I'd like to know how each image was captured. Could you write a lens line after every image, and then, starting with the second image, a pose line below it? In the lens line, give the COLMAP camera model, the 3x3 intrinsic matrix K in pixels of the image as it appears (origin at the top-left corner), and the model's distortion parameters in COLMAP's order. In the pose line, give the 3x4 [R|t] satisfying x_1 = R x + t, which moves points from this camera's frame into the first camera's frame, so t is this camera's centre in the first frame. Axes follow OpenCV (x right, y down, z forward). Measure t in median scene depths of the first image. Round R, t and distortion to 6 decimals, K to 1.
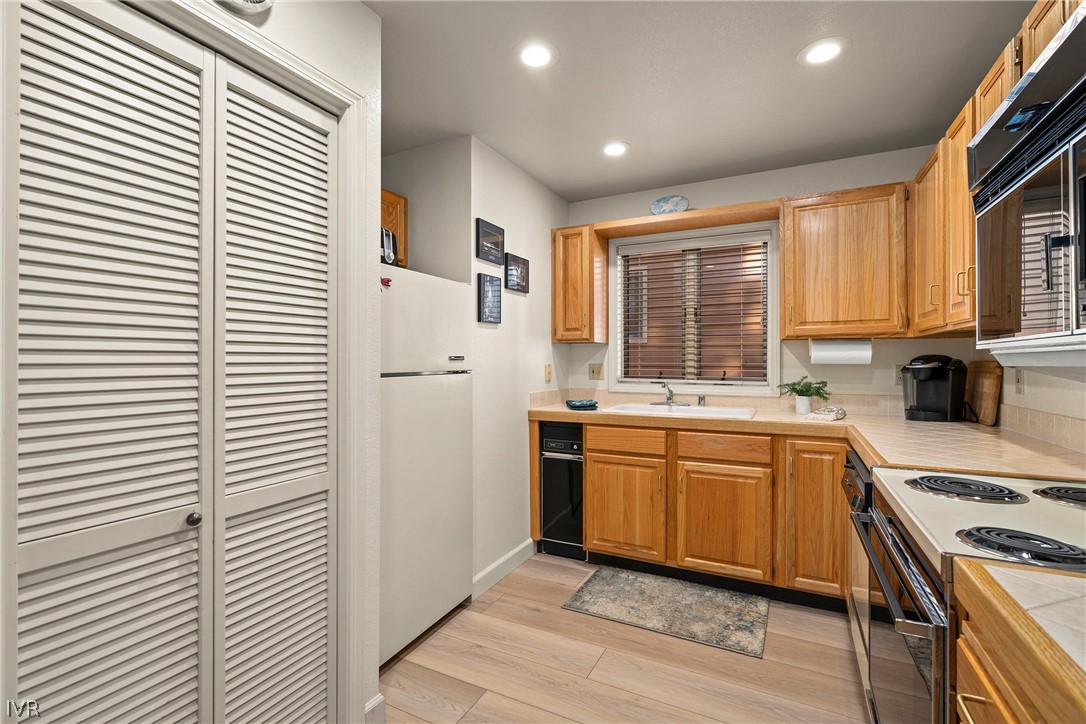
lens RADIAL K [[493.1, 0, 543.0], [0, 493.1, 362.0], [0, 0, 1]] dist [-0.000522, 0.000397]
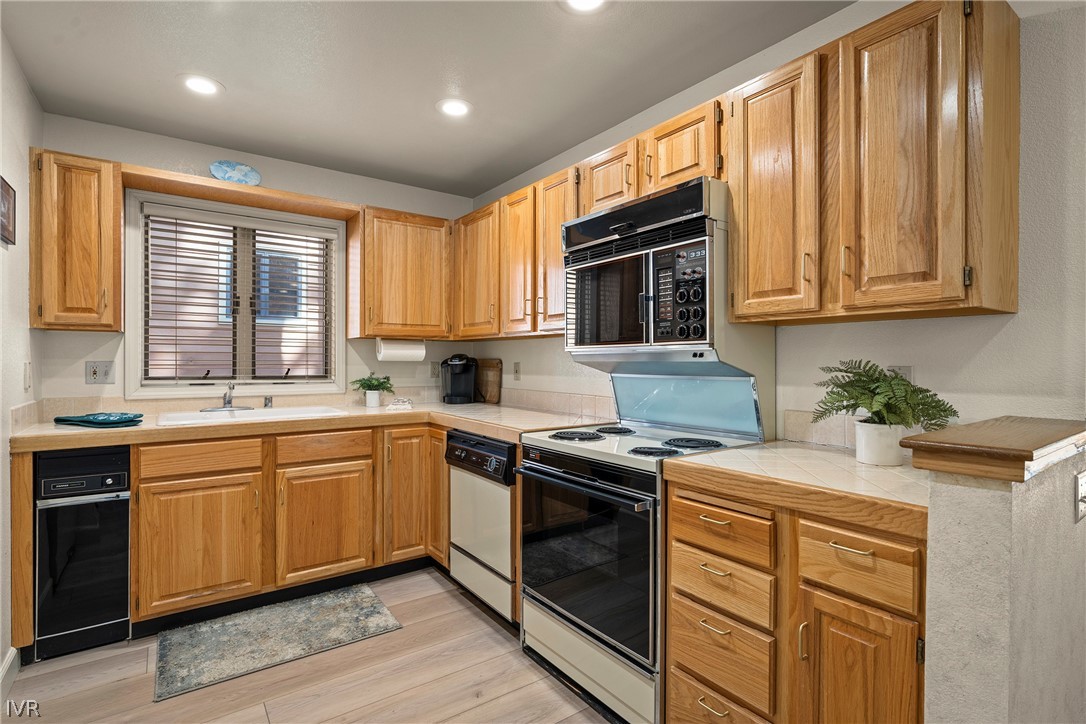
lens RADIAL K [[524.0, 0, 543.0], [0, 524.0, 362.0], [0, 0, 1]] dist [0.001055, 0.000609]
pose [[0.459258, -0.001499, 0.888302, -0.345596], [-0.001419, 0.999996, 0.002421, 0.002873], [-0.888302, -0.002372, 0.459254, 0.139506]]
